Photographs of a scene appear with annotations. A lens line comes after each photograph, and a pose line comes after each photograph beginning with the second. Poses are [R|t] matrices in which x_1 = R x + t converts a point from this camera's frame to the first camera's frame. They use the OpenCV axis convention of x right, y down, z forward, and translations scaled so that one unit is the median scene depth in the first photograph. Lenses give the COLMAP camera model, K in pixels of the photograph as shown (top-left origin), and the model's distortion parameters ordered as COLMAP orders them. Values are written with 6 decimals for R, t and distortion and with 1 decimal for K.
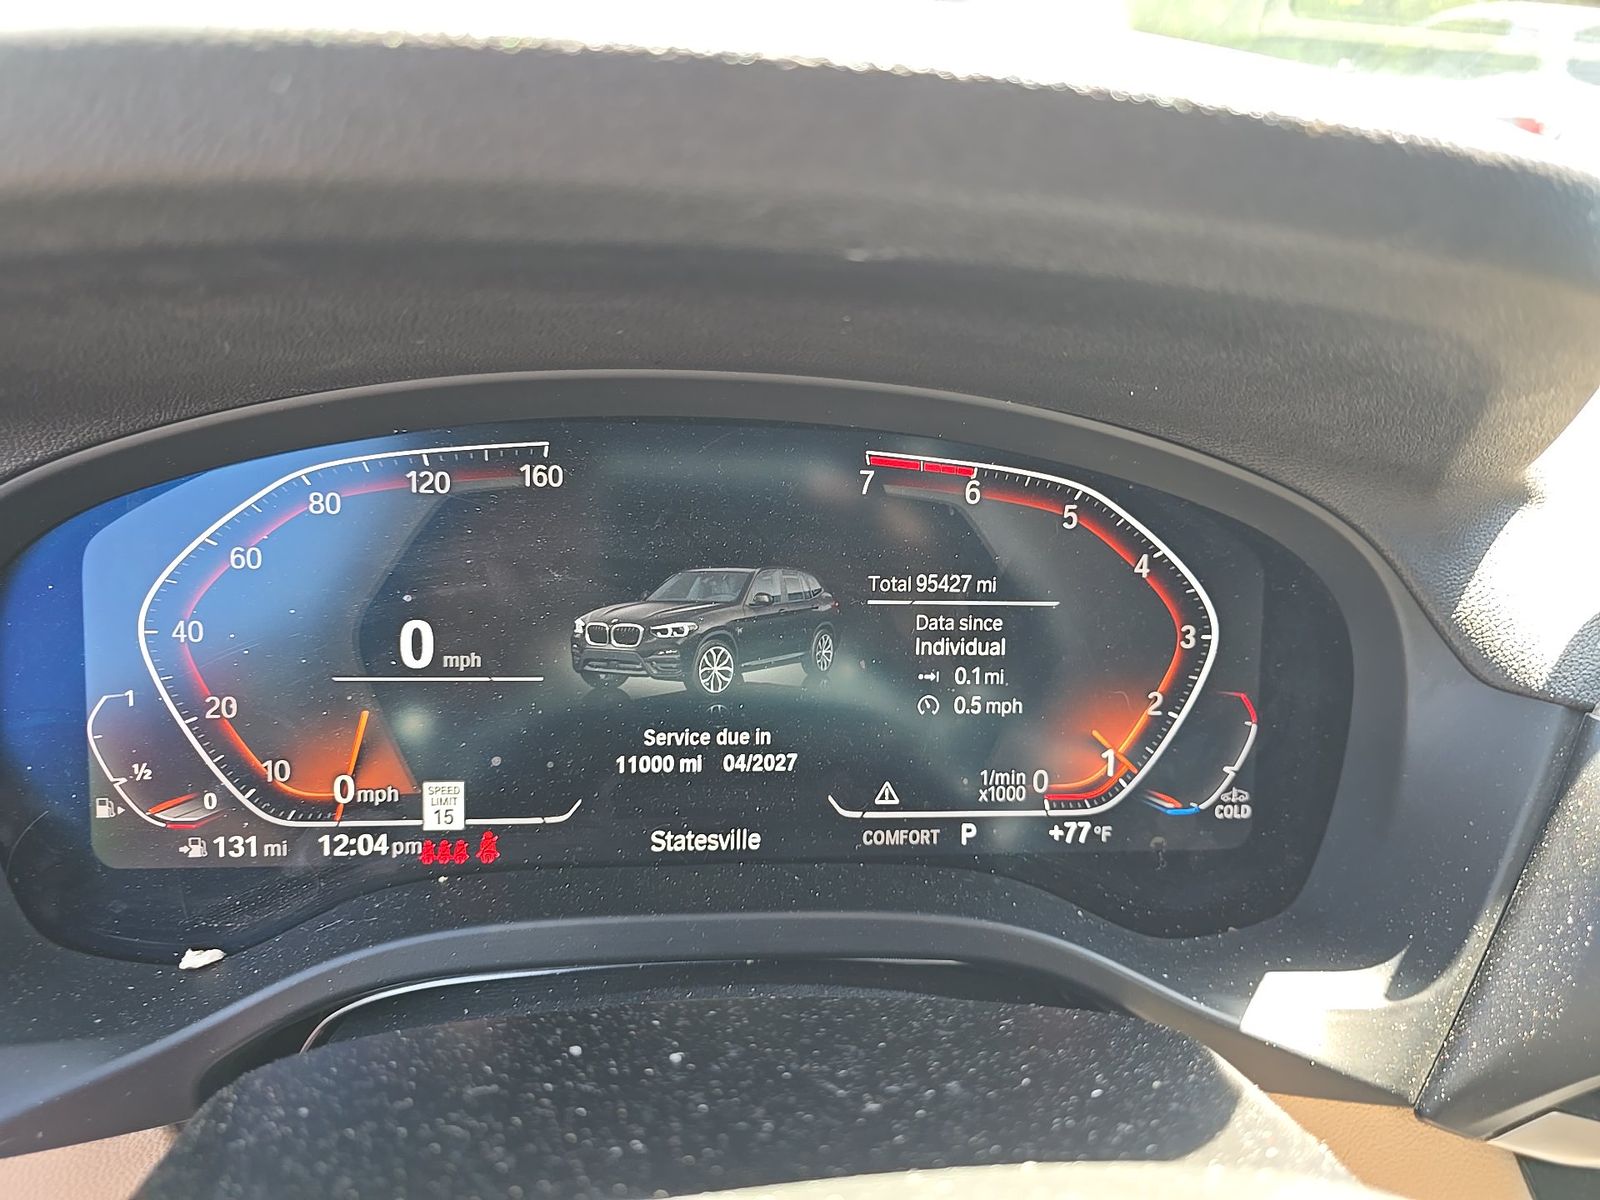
lens RADIAL K [[1098.2, 0, 803.2], [0, 1098.2, 606.7], [0, 0, 1]] dist [0.029153, -0.022692]
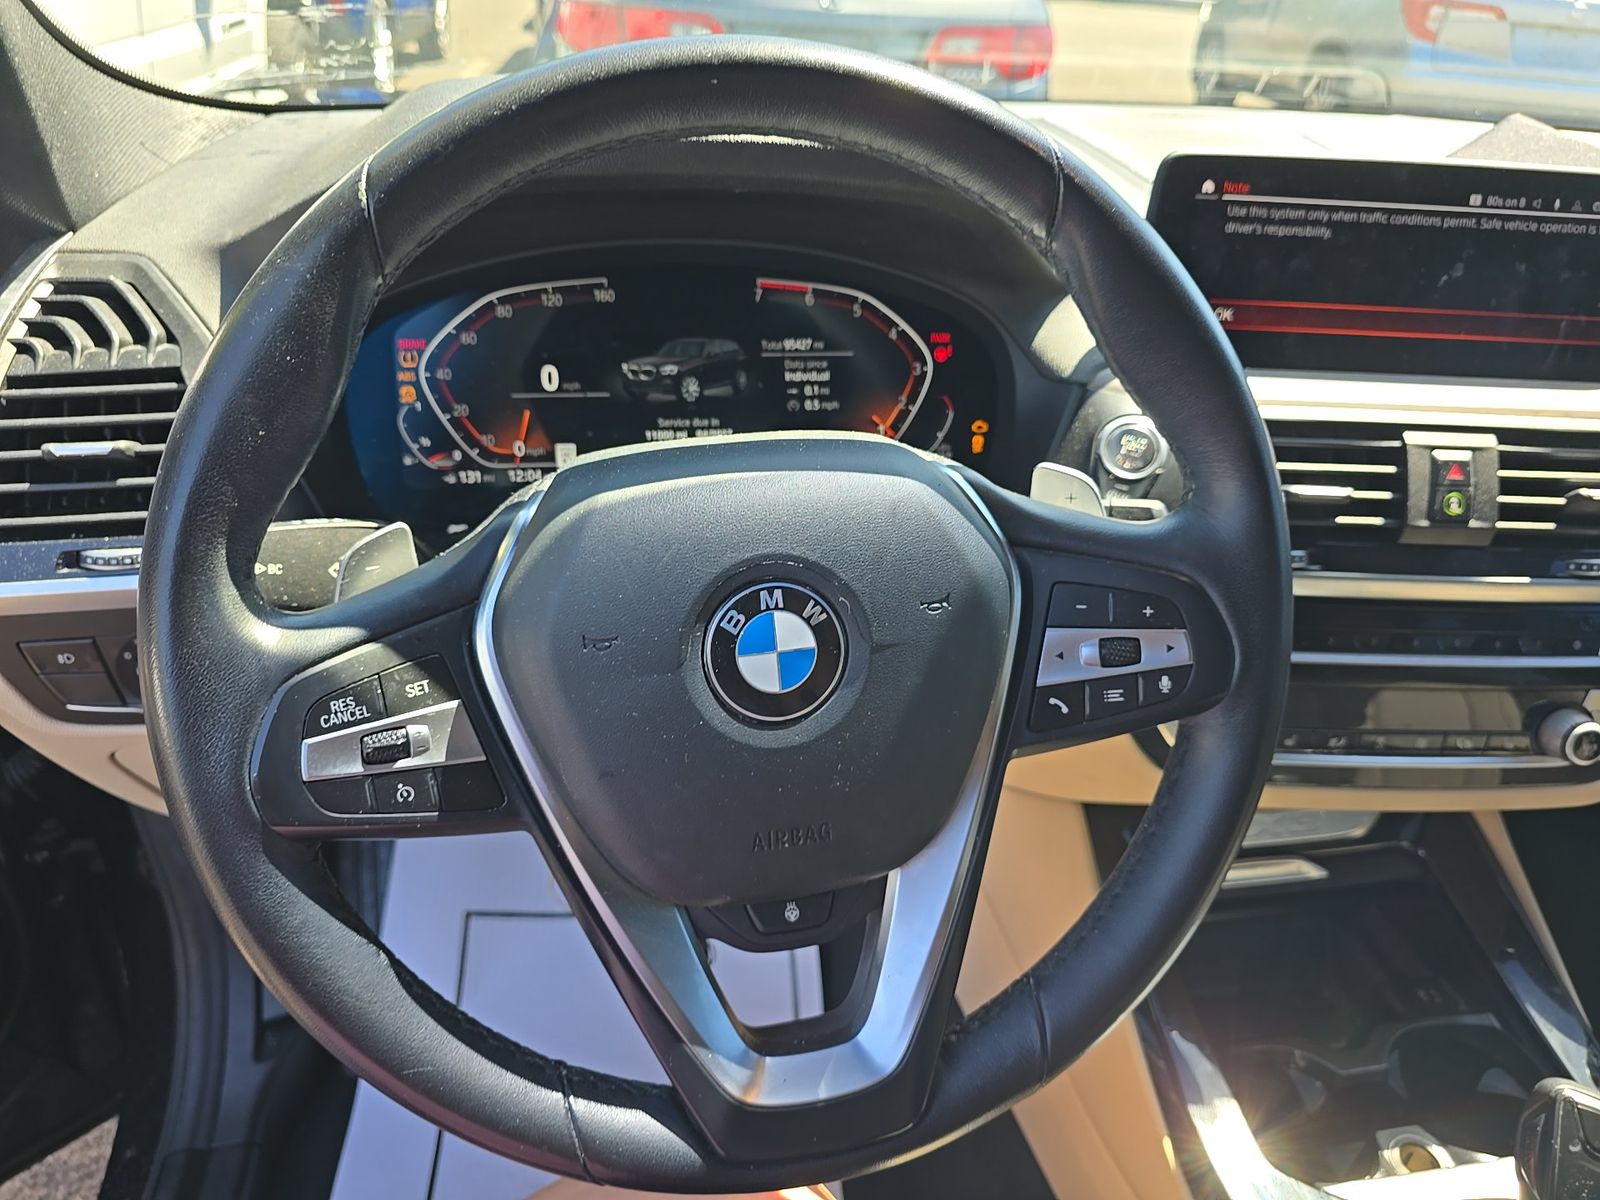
lens RADIAL K [[1098.2, 0, 797.2], [0, 1098.2, 597.5], [0, 0, 1]] dist [0.029153, -0.022692]
pose [[0.996880, -0.049362, 0.061597, -0.025926], [0.045640, 0.997128, 0.060446, 0.337179], [-0.064403, -0.057447, 0.996269, -1.129713]]
